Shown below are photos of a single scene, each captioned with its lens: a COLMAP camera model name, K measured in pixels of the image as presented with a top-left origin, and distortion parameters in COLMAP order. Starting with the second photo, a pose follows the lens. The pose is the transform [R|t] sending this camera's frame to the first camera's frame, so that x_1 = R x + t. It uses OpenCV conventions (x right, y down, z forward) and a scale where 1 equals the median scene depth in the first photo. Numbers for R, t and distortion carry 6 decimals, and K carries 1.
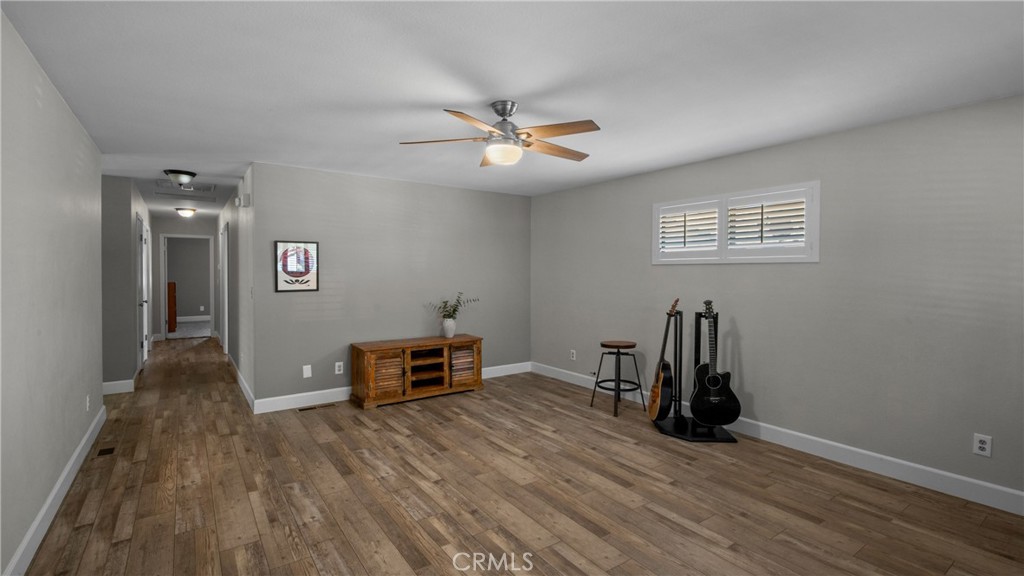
lens RADIAL K [[462.5, 0, 533.4], [0, 462.5, 279.7], [0, 0, 1]] dist [0.009610, -0.004968]
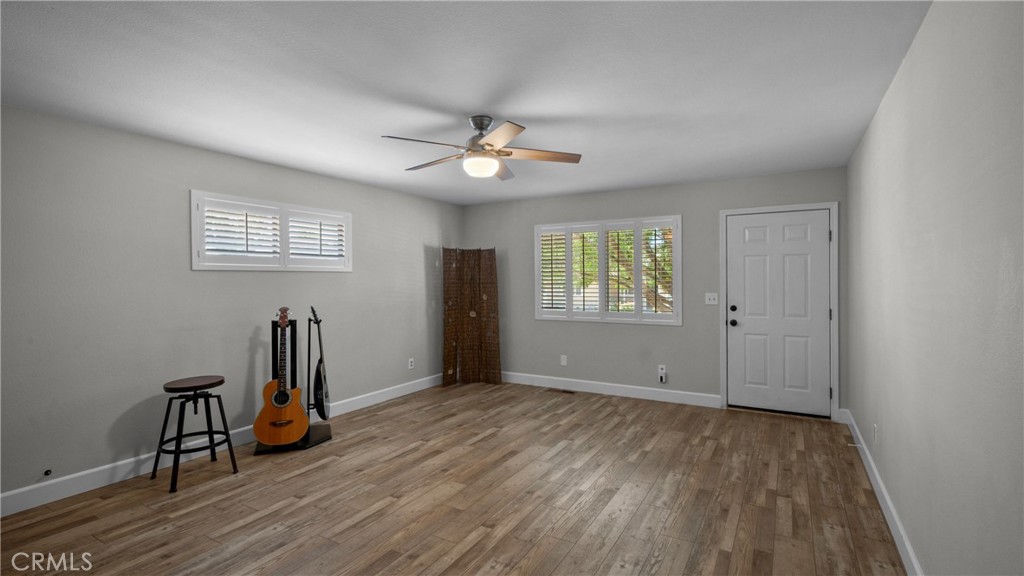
lens RADIAL K [[462.5, 0, 510.8], [0, 462.5, 285.0], [0, 0, 1]] dist [0.009610, -0.004968]
pose [[-0.376184, -0.015214, 0.926420, -0.871242], [0.017899, 0.999559, 0.023683, -0.022954], [-0.926372, 0.025491, -0.375746, 1.104602]]
